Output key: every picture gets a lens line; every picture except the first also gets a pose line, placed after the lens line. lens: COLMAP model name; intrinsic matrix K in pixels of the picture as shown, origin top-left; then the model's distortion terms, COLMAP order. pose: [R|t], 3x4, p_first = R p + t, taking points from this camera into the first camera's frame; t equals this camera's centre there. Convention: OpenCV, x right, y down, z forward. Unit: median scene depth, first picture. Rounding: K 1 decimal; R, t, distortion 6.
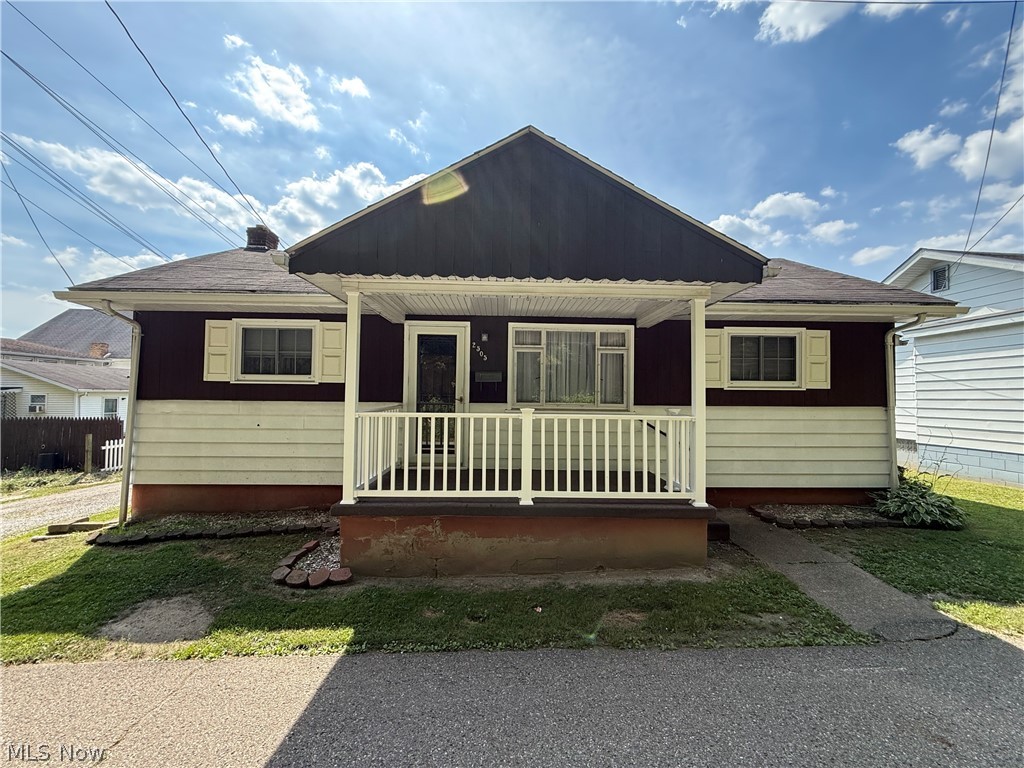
lens RADIAL K [[410.5, 0, 509.7], [0, 410.5, 383.5], [0, 0, 1]] dist [0.003636, -0.001339]
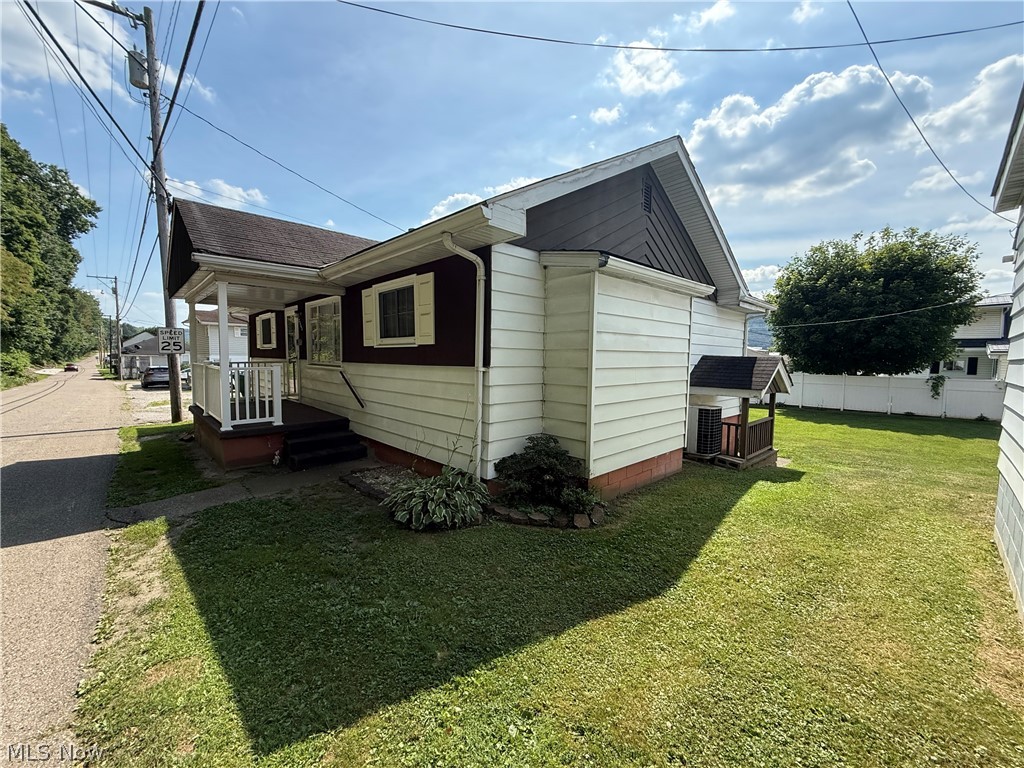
lens RADIAL K [[410.5, 0, 504.5], [0, 410.5, 387.1], [0, 0, 1]] dist [0.003636, -0.001339]
pose [[0.655658, 0.052969, -0.753198, 1.489654], [0.018354, 0.996123, 0.086030, 0.030501], [0.754835, -0.070230, 0.652144, 0.561275]]
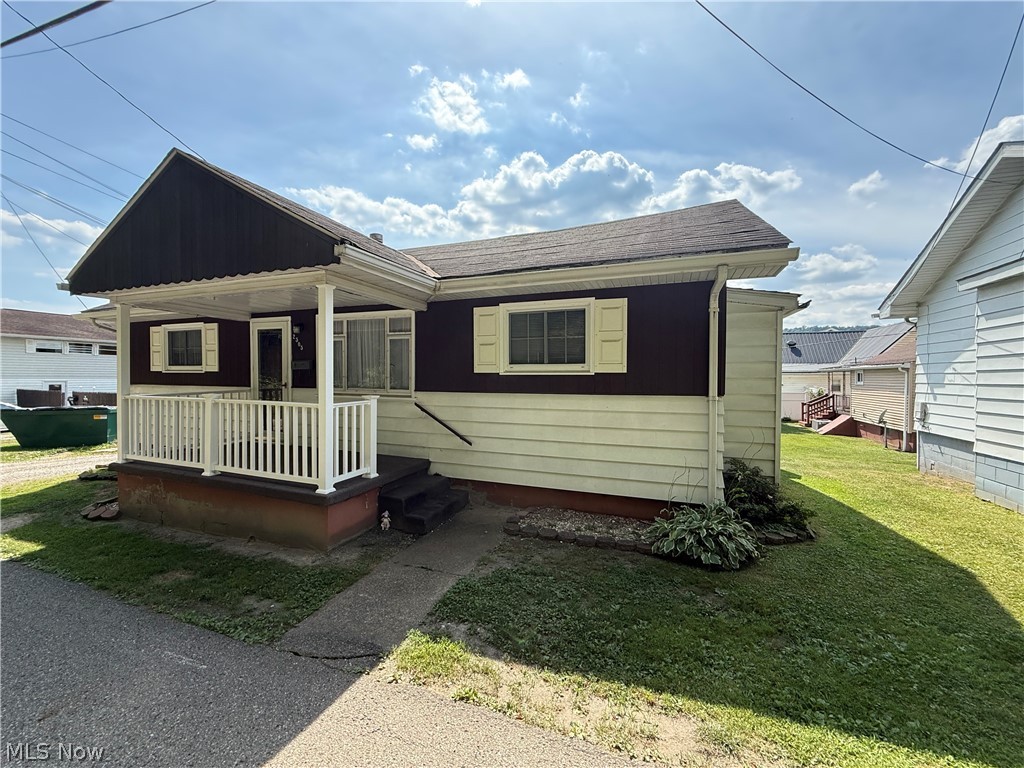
lens RADIAL K [[410.5, 0, 509.4], [0, 410.5, 387.0], [0, 0, 1]] dist [0.003636, -0.001339]
pose [[0.918706, 0.005372, -0.394906, 0.878090], [0.015418, 0.998657, 0.049453, -0.002139], [0.394641, -0.051521, 0.917390, 0.186455]]
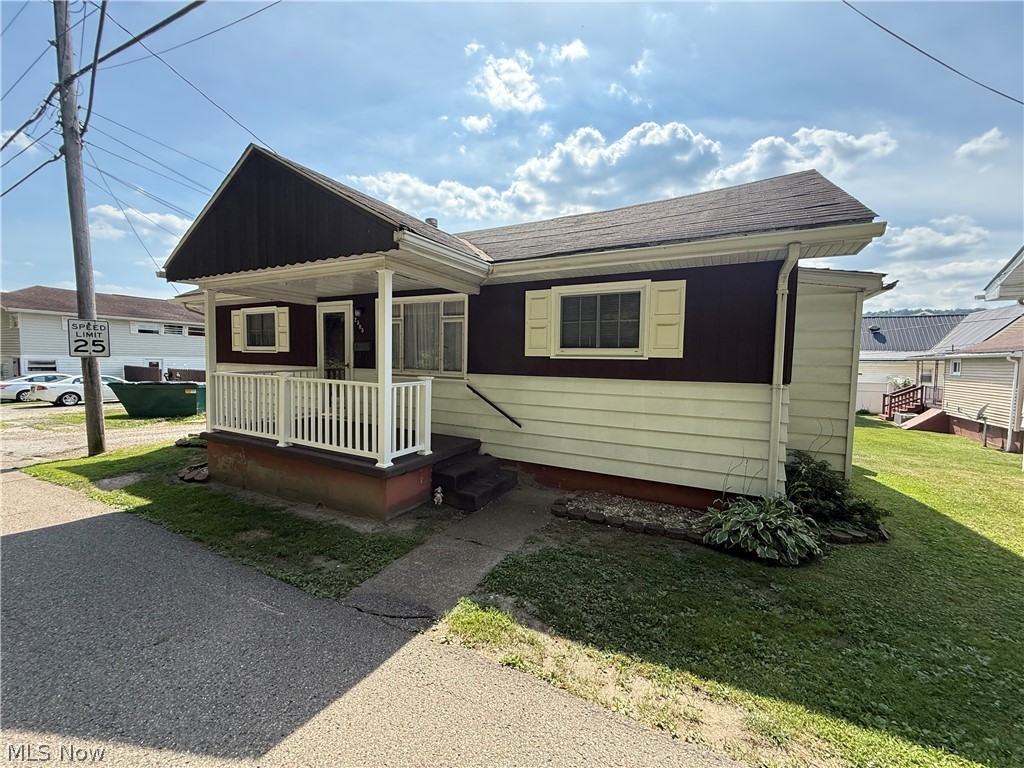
lens RADIAL K [[410.5, 0, 508.9], [0, 410.5, 387.0], [0, 0, 1]] dist [0.003636, -0.001339]
pose [[0.863328, 0.040646, -0.503003, 0.880464], [0.004022, 0.996165, 0.087401, -0.001329], [0.504626, -0.077479, 0.859854, 0.179017]]
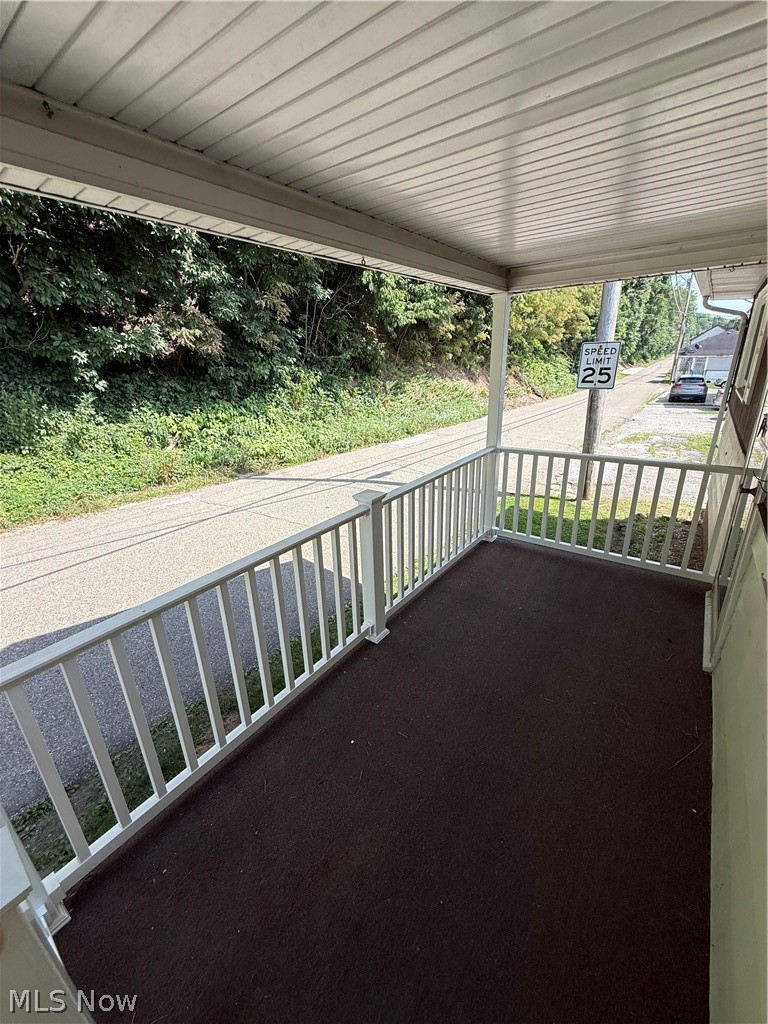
lens RADIAL K [[410.5, 0, 383.8], [0, 410.5, 508.4], [0, 0, 1]] dist [0.003636, -0.001339]
pose [[-0.623203, 0.278802, -0.730676, 0.304210], [0.051730, 0.946946, 0.317202, -0.064825], [0.780347, 0.159883, -0.604562, 0.937772]]
